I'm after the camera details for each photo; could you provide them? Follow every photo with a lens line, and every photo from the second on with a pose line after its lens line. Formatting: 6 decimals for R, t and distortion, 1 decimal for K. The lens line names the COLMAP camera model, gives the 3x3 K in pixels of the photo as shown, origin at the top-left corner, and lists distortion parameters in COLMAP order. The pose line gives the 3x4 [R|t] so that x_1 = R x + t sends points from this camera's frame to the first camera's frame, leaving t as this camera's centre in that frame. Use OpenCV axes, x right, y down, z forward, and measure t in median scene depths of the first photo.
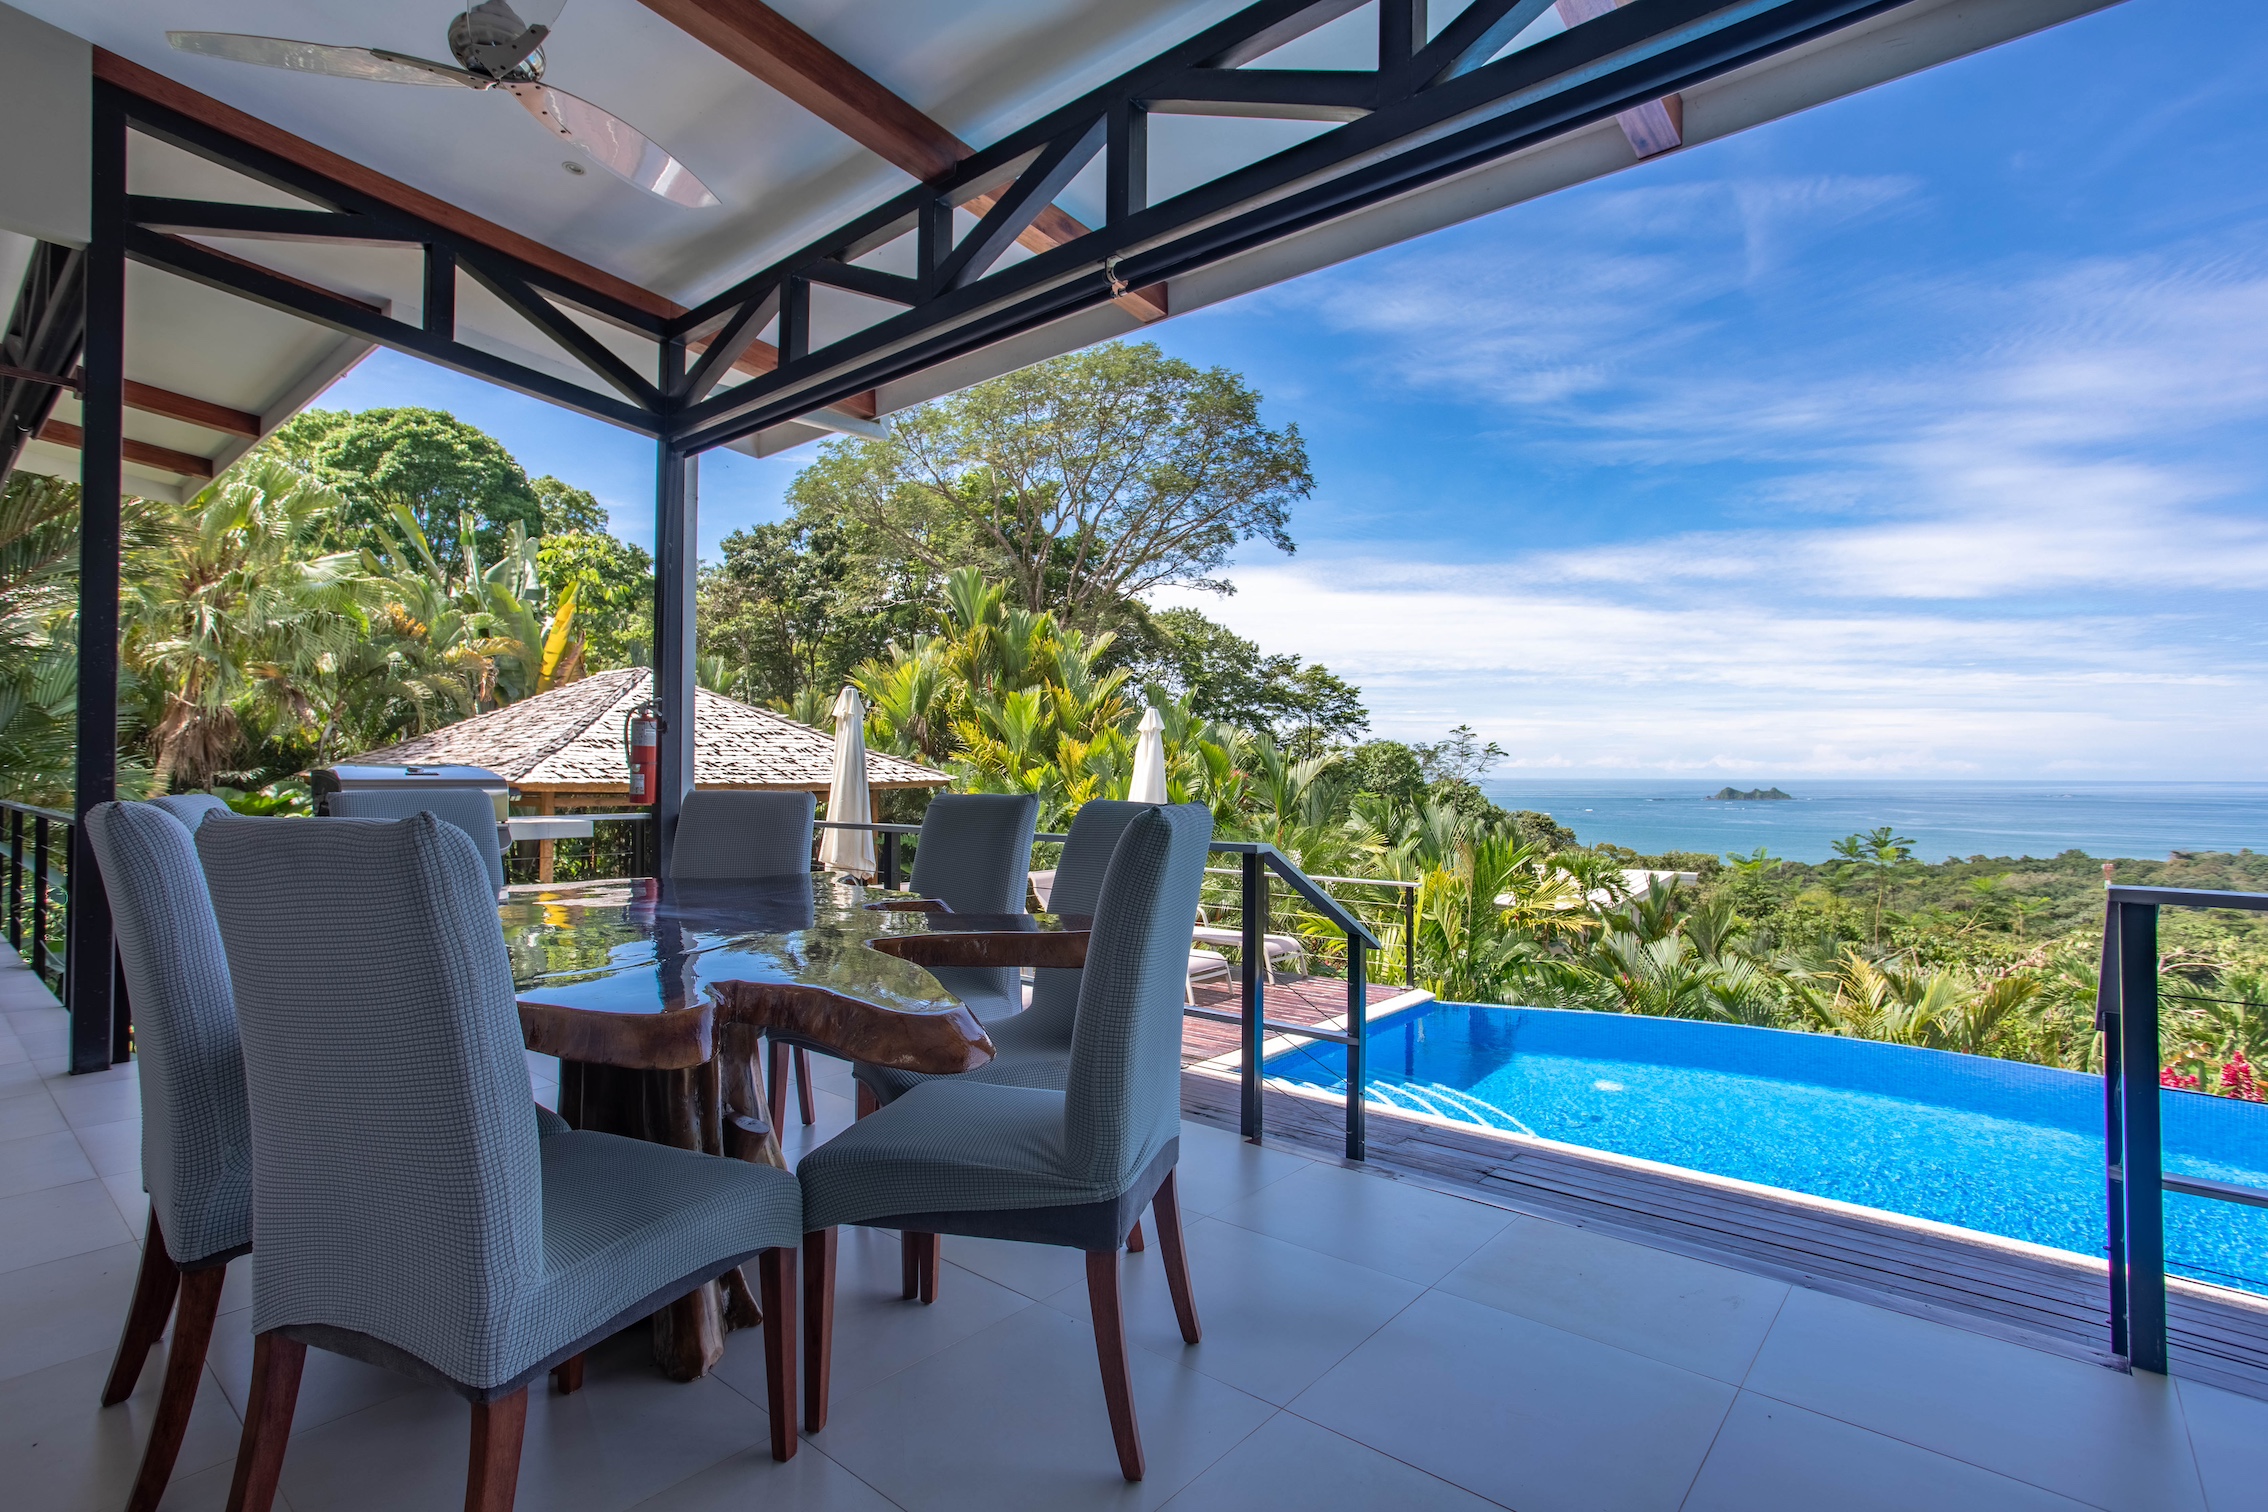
lens RADIAL K [[1093.9, 0, 1134.0], [0, 1093.9, 756.0], [0, 0, 1]] dist [-0.049533, 0.029632]
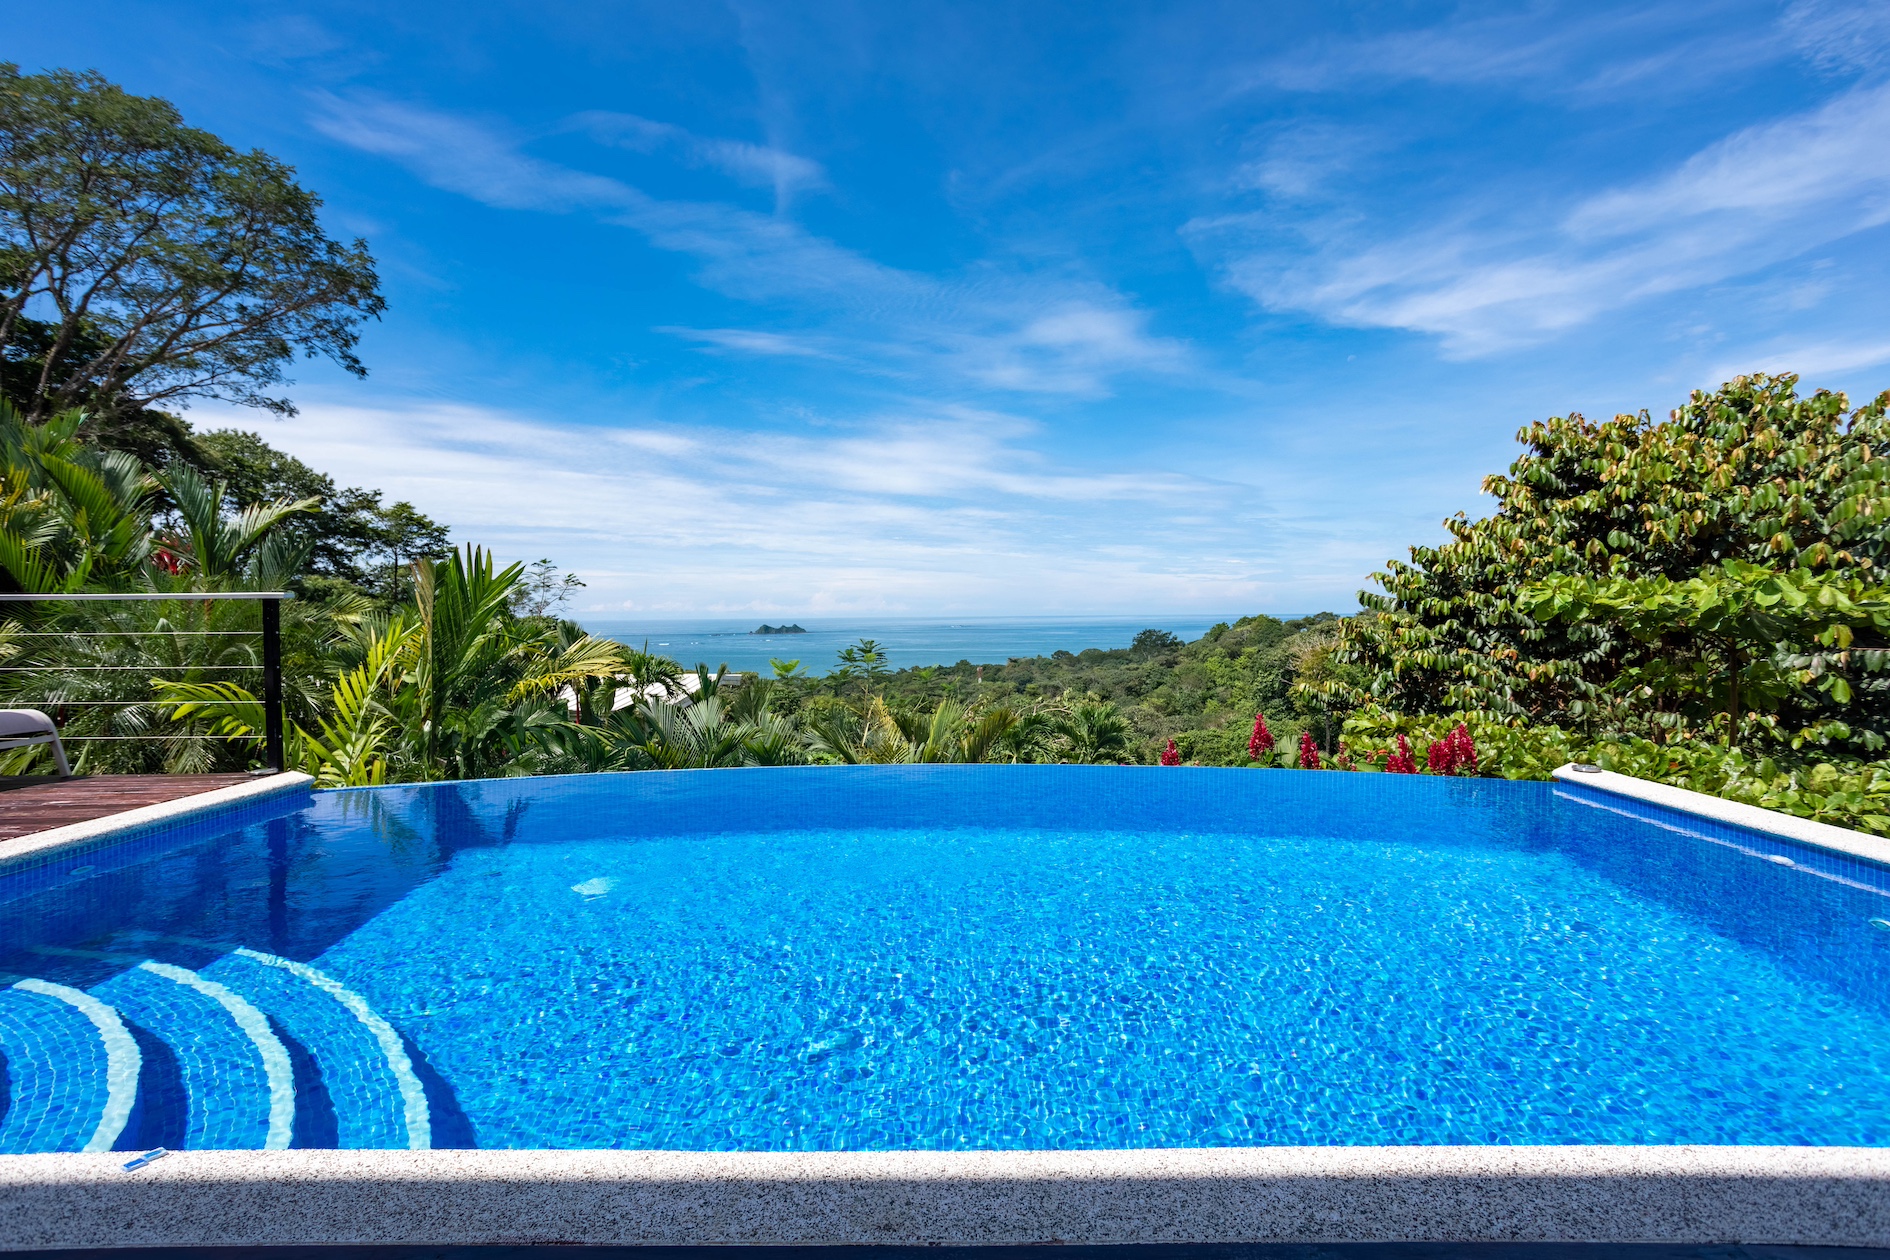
lens RADIAL K [[911.6, 0, 945.0], [0, 911.6, 630.0], [0, 0, 1]] dist [-0.049533, 0.029632]
pose [[0.766300, -0.020466, 0.642157, 0.022481], [-0.001323, 0.999440, 0.033432, 0.011563], [-0.642482, -0.026469, 0.765844, 0.041559]]
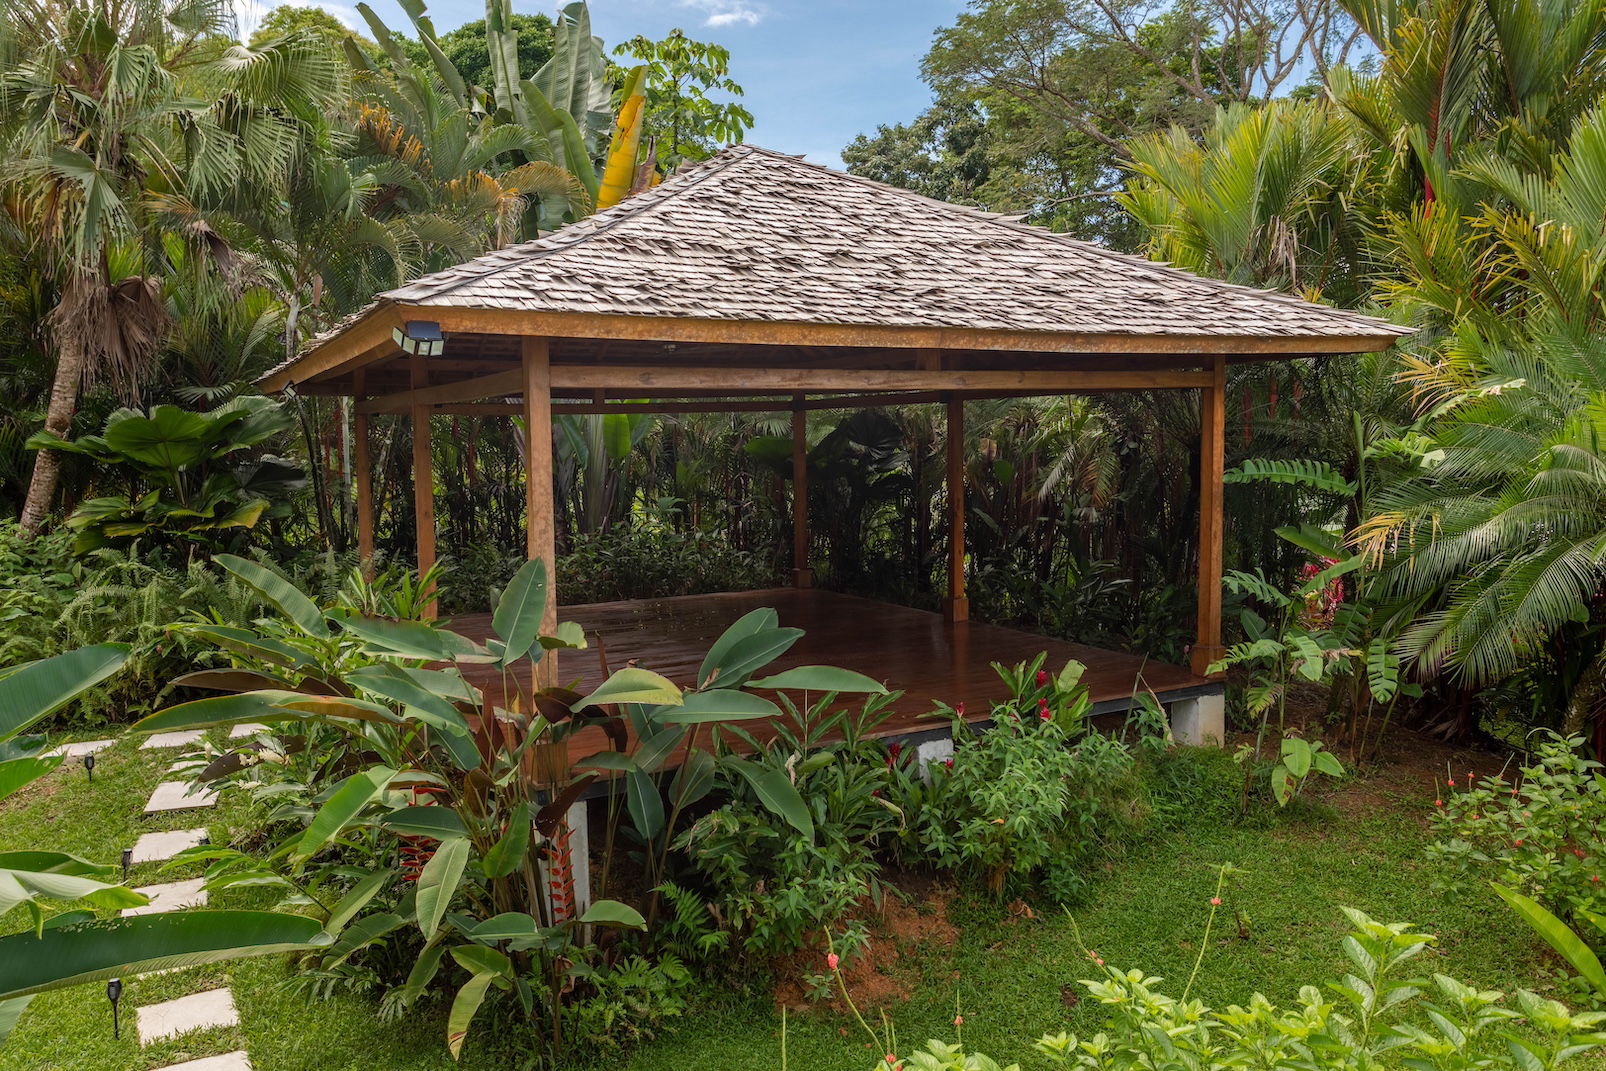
lens RADIAL K [[1257.4, 0, 803.0], [0, 1257.4, 535.5], [0, 0, 1]] dist [-0.099975, -0.000504]
pose [[0.922420, 0.011414, -0.386020, -0.039870], [0.025833, 0.995501, 0.091165, 0.010074], [0.385323, -0.094064, 0.917975, 0.091835]]
